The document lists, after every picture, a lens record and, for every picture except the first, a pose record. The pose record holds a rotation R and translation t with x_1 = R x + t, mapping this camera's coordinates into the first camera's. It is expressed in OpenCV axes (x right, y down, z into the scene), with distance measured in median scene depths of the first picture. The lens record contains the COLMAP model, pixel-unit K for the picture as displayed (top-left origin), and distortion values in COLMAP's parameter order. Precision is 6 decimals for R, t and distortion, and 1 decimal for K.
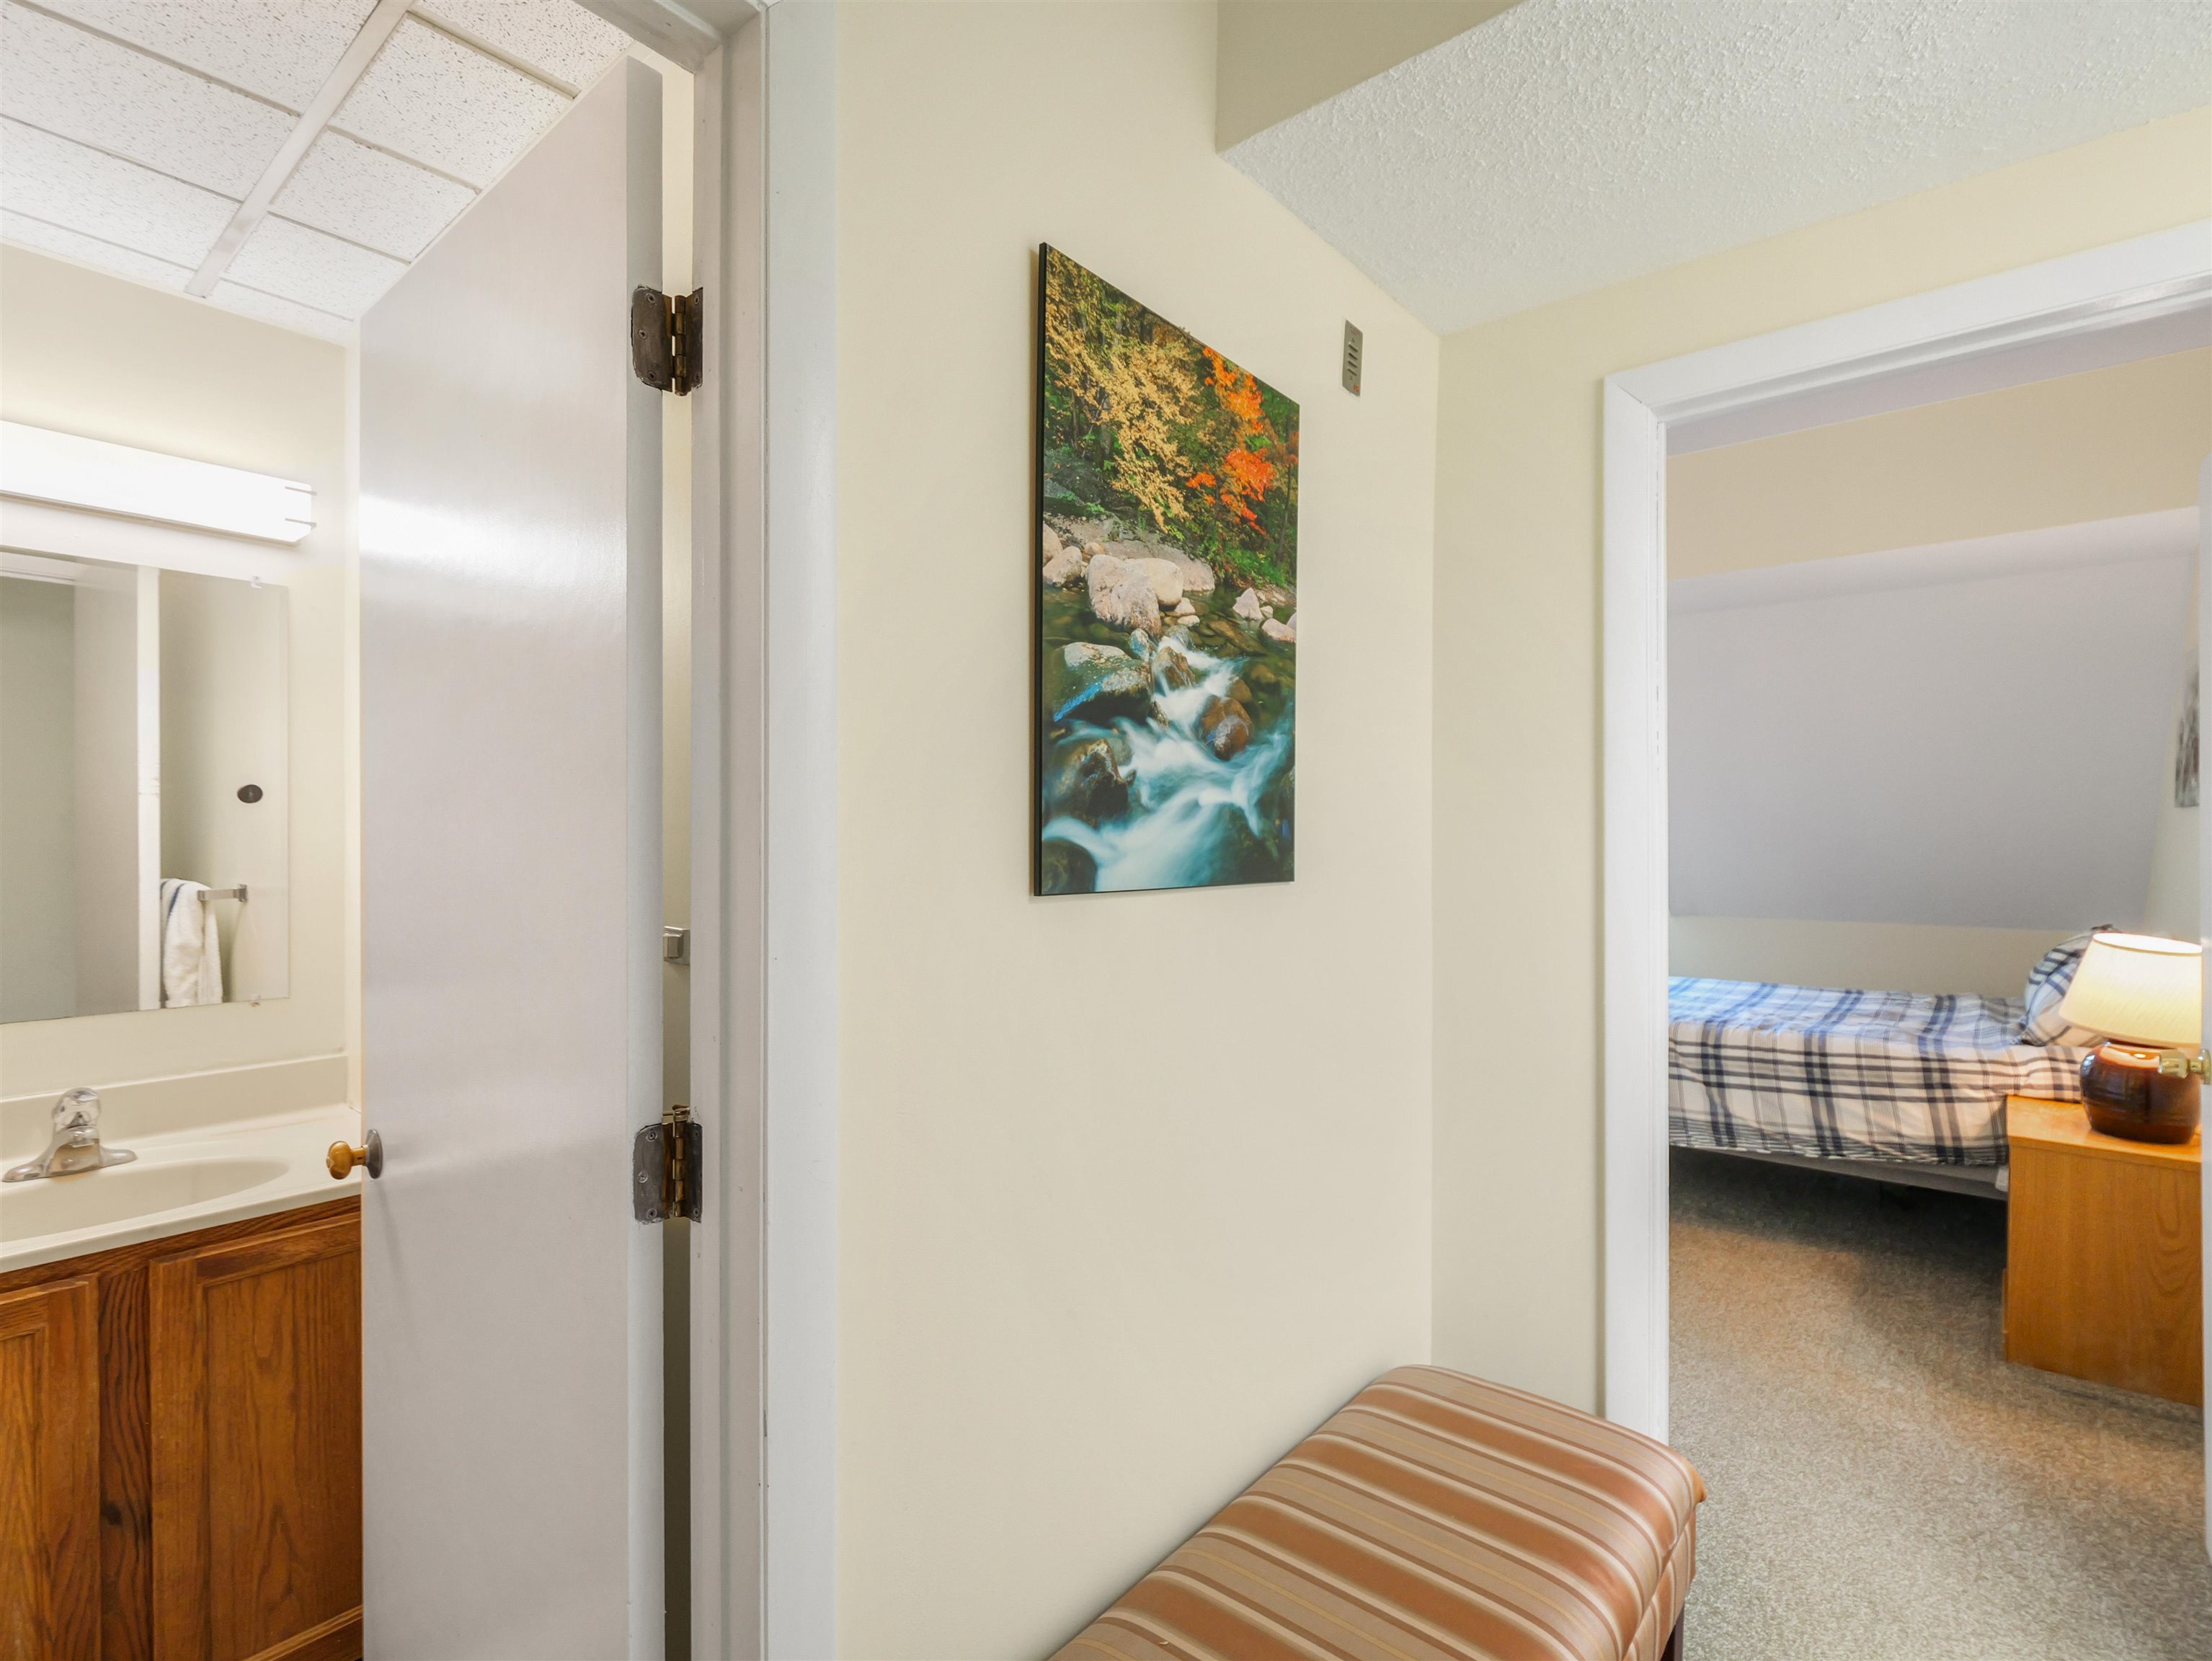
lens RADIAL K [[1070.6, 0, 1109.0], [0, 1070.6, 842.4], [0, 0, 1]] dist [0.013900, -0.010786]
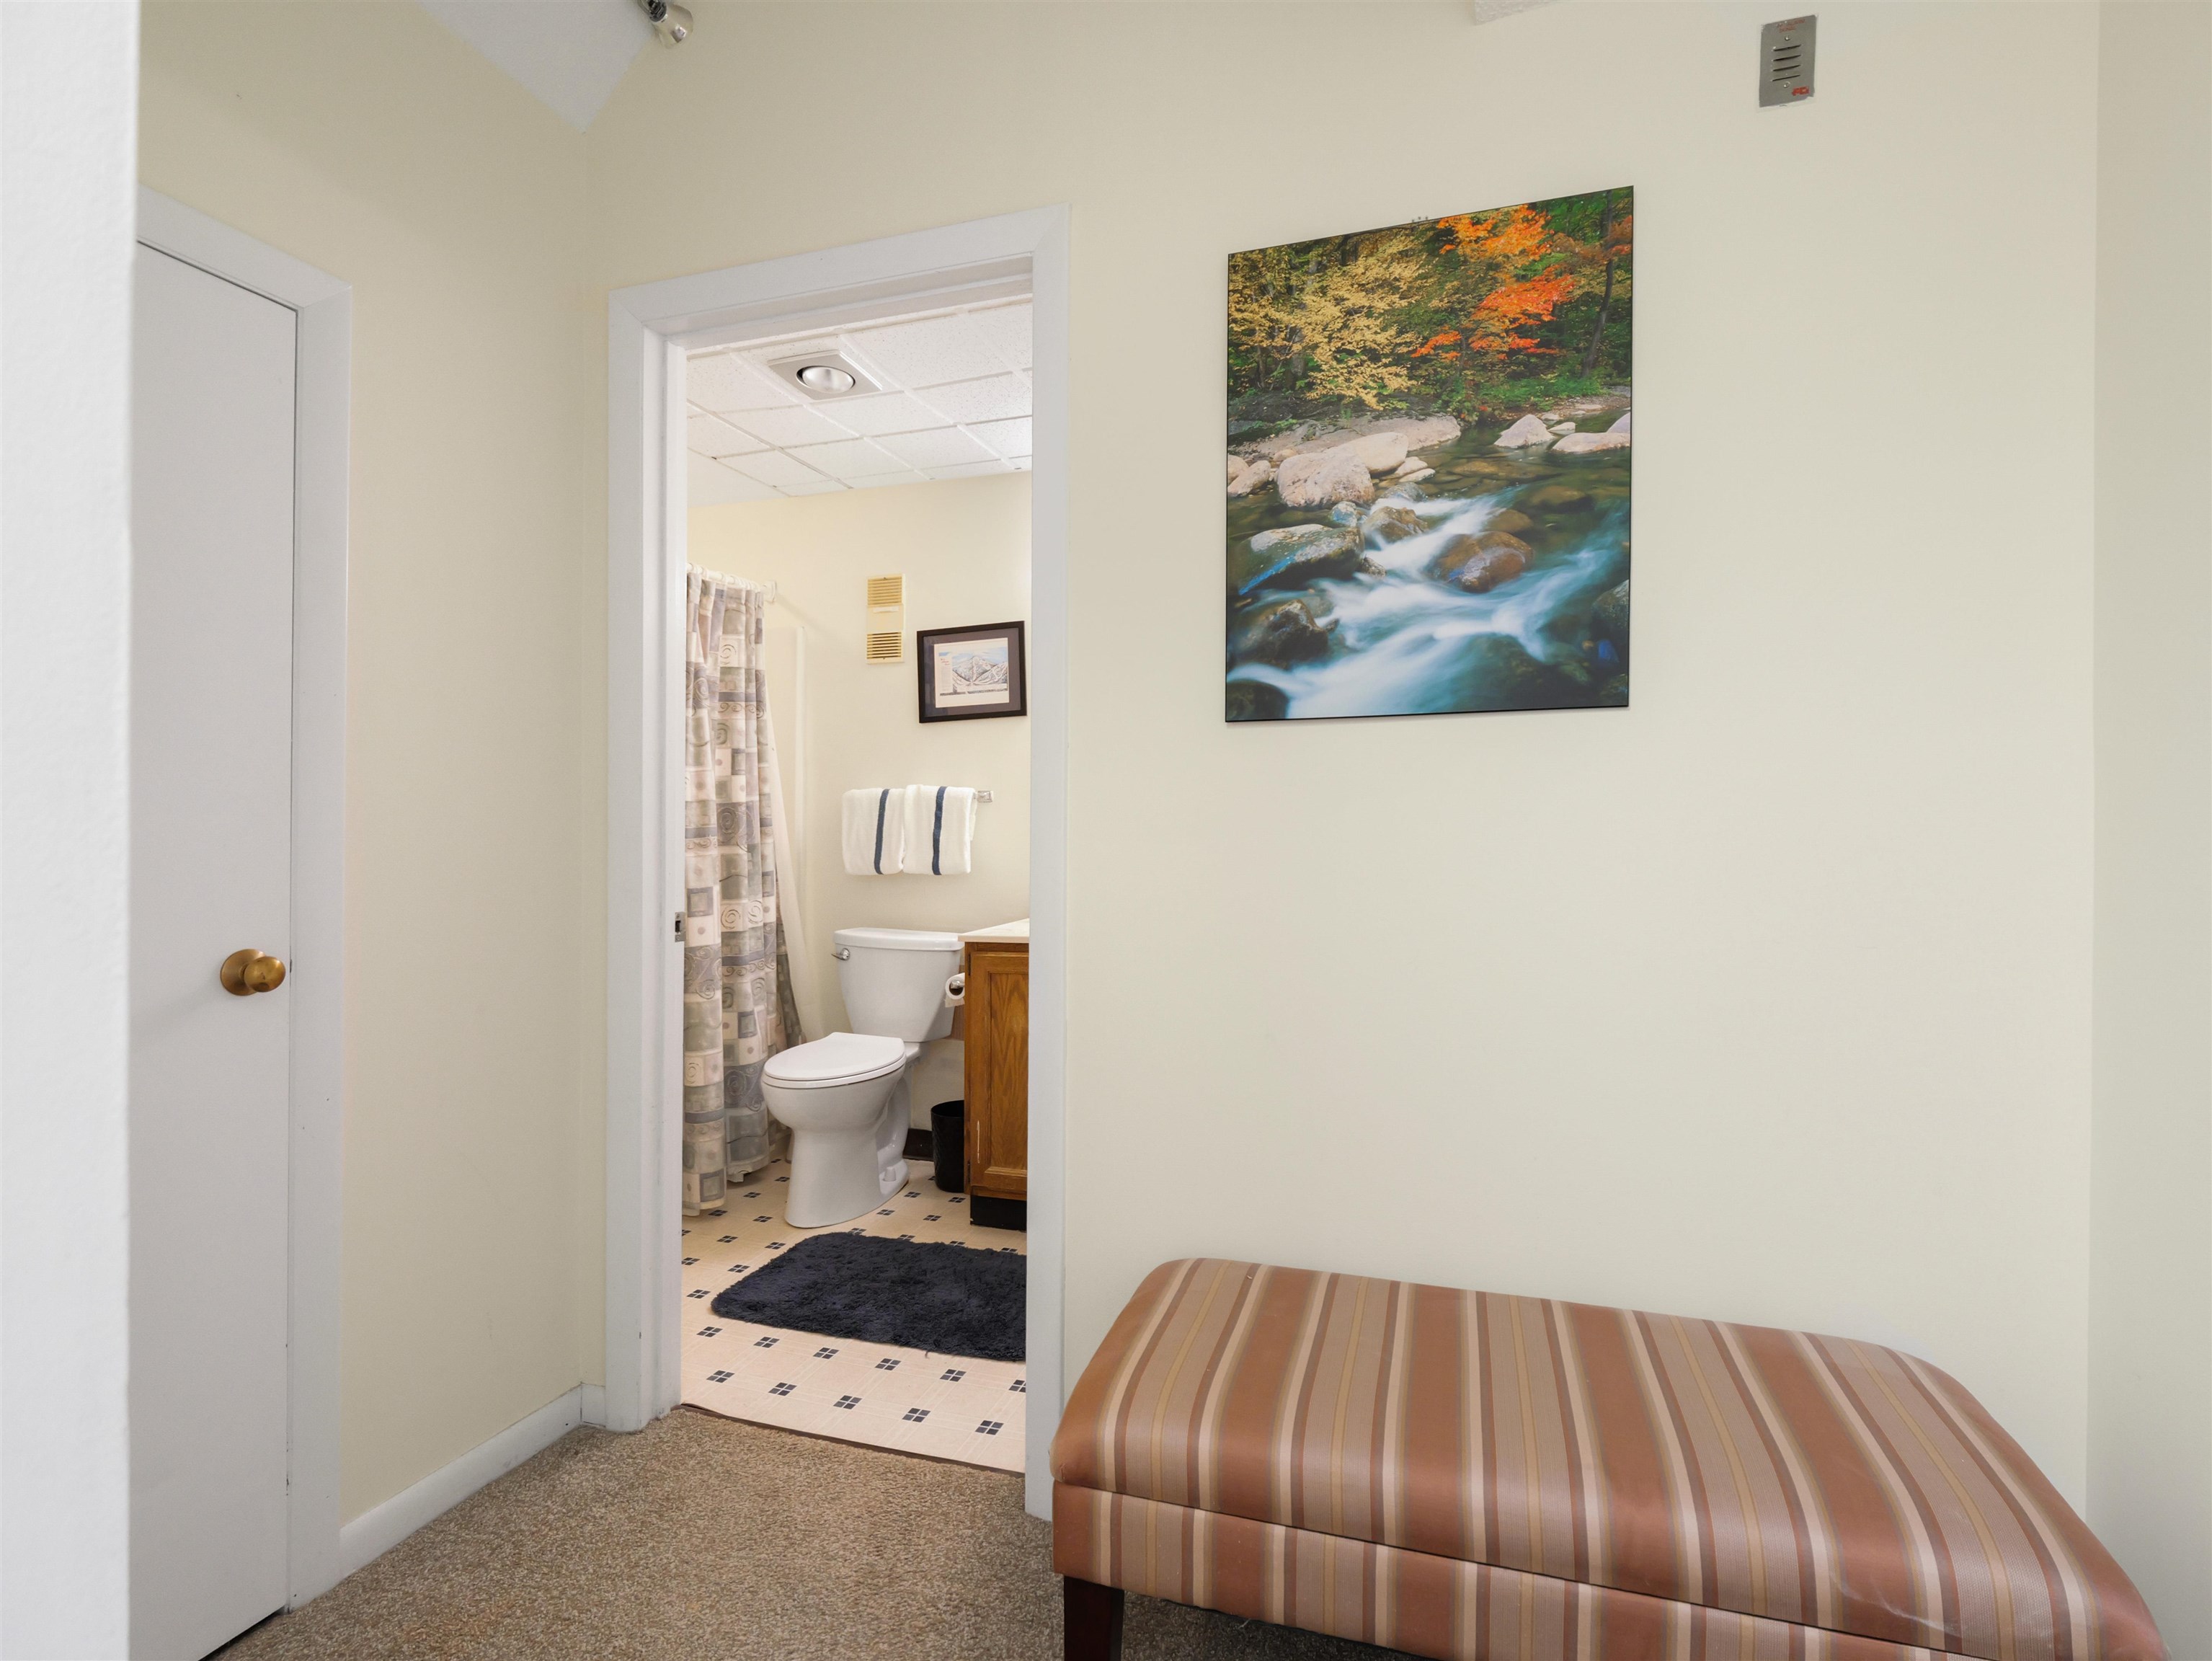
lens RADIAL K [[1093.3, 0, 1109.7], [0, 1093.3, 800.1], [0, 0, 1]] dist [0.000287, -0.001359]
pose [[0.370325, -0.025434, -0.928554, 0.997275], [0.011424, 0.999674, -0.022826, 0.151477], [0.928832, -0.002155, 0.370495, 0.278871]]
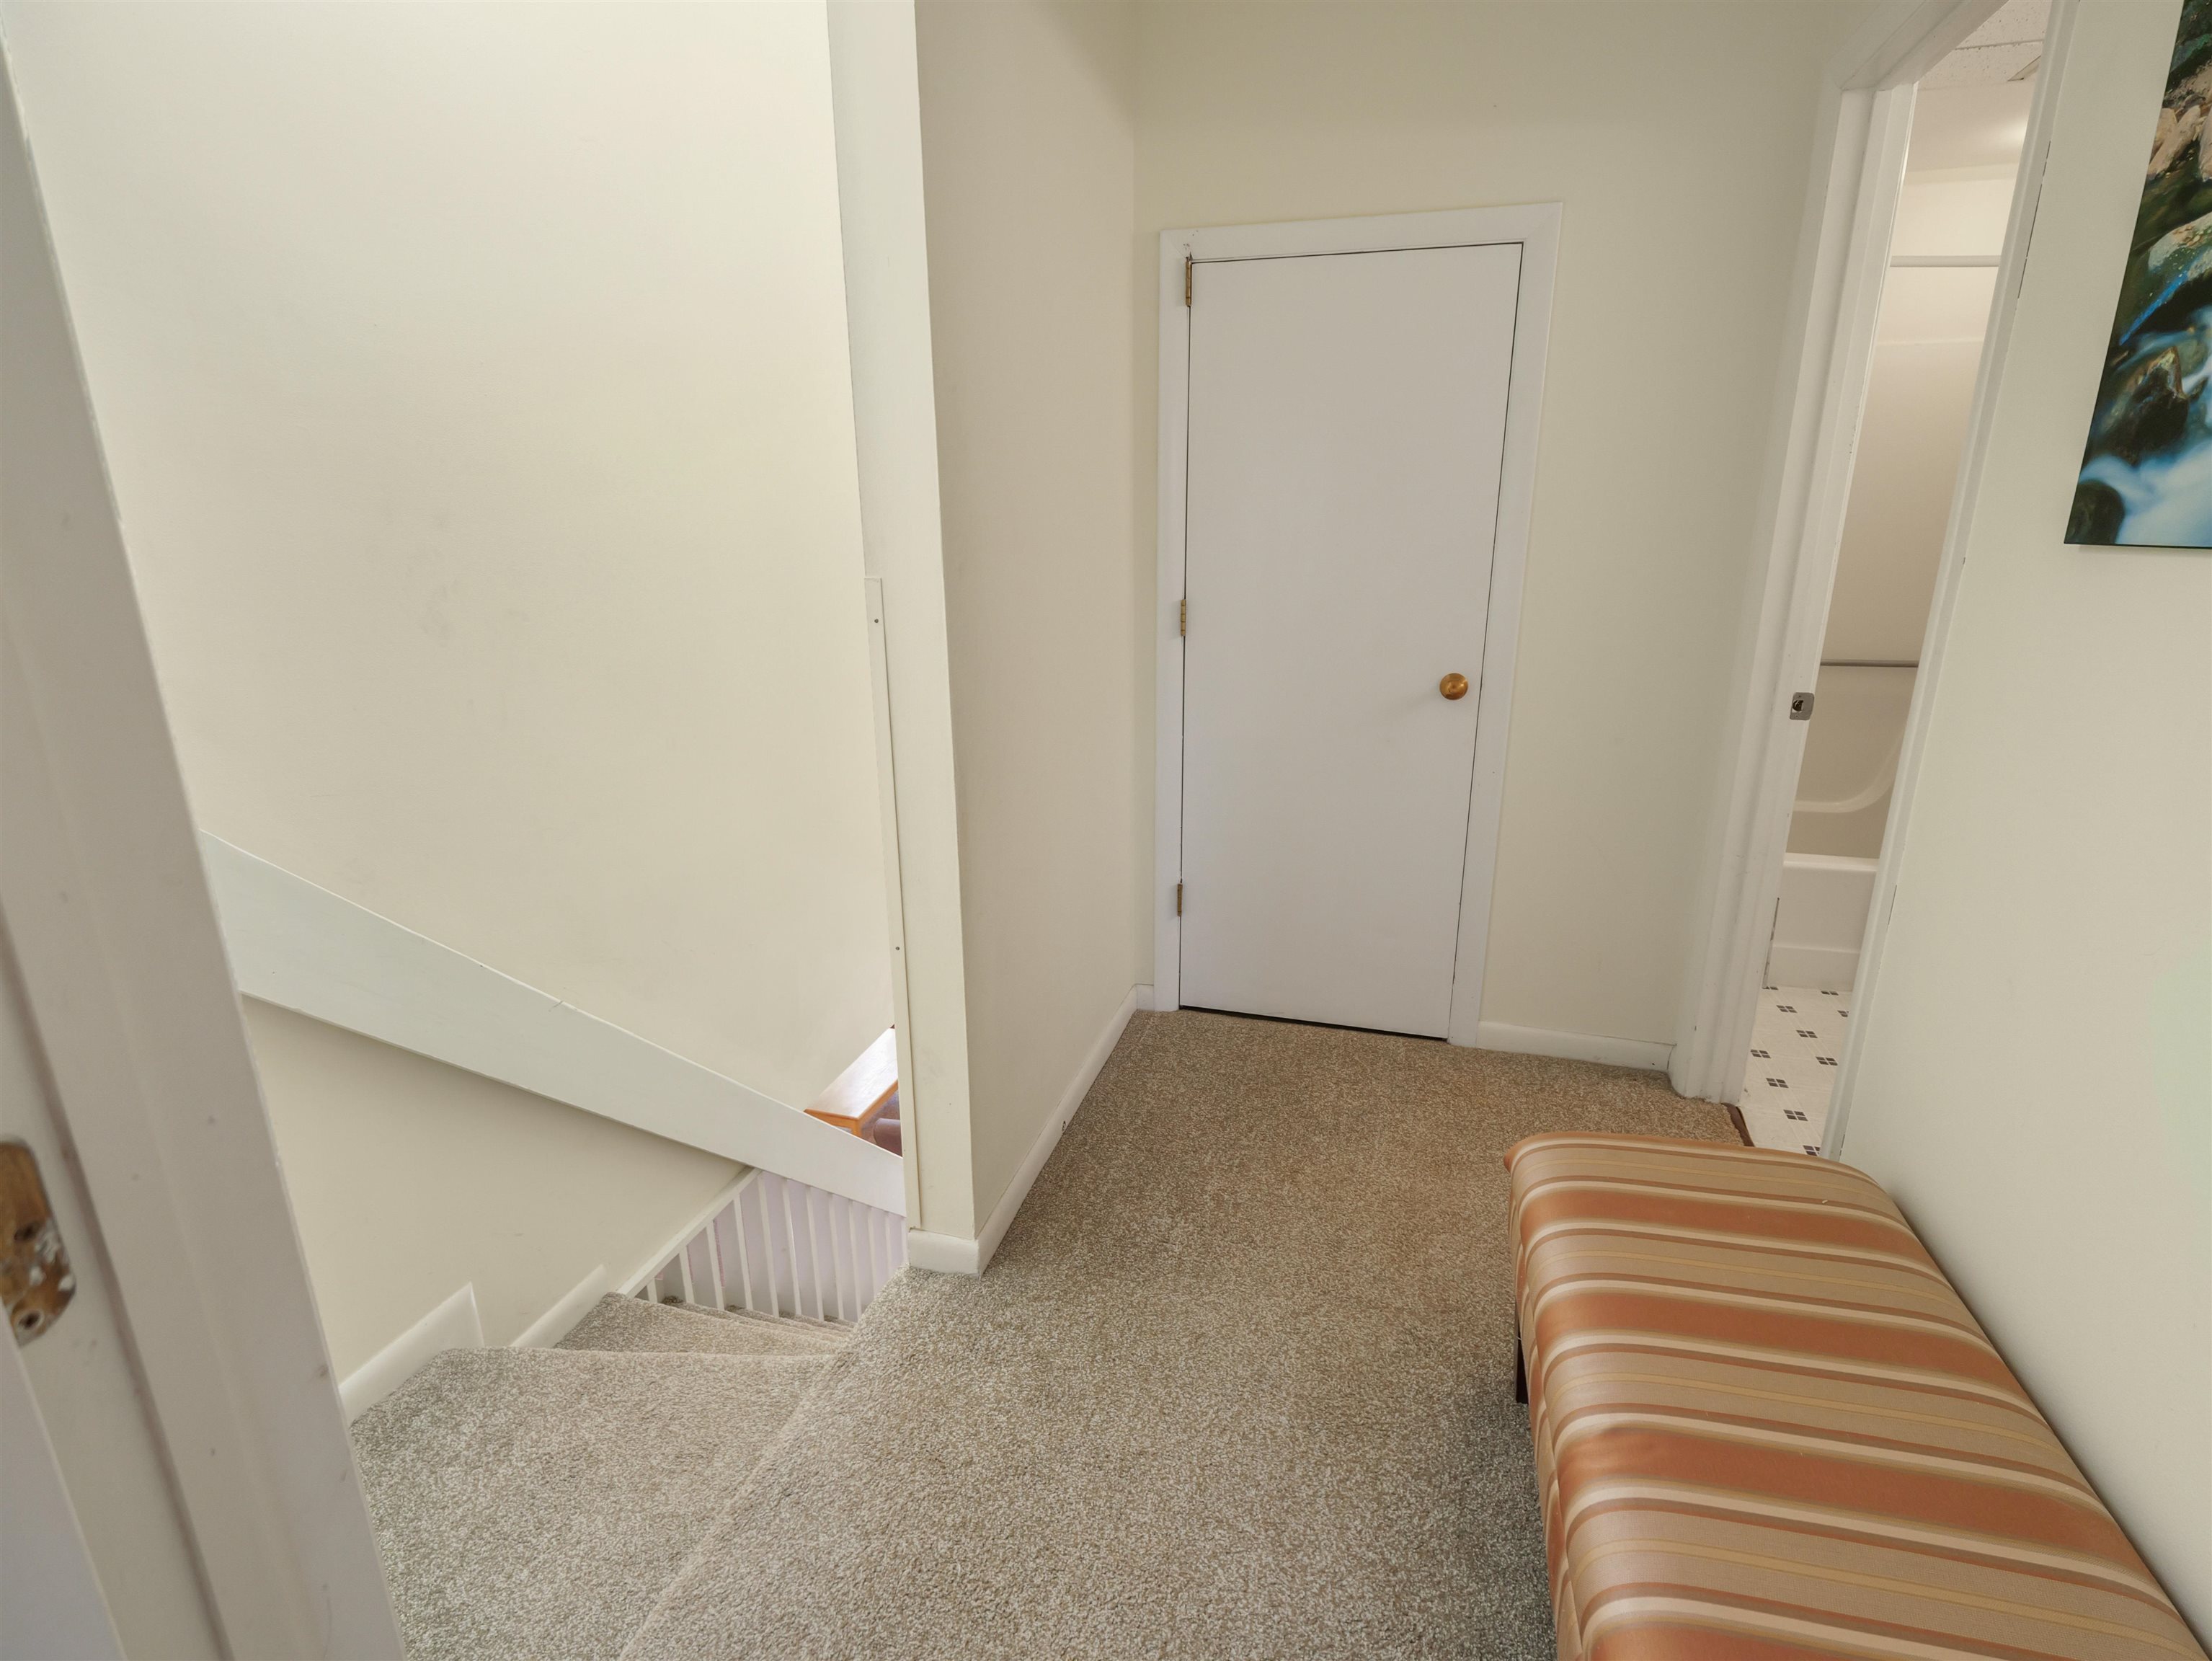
lens RADIAL K [[1093.3, 0, 1109.7], [0, 1093.3, 800.1], [0, 0, 1]] dist [0.000287, -0.001359]
pose [[-0.908279, 0.101993, -0.405743, 0.958385], [0.000792, 0.970246, 0.242122, 0.029138], [0.418365, 0.219593, -0.881334, 1.304154]]
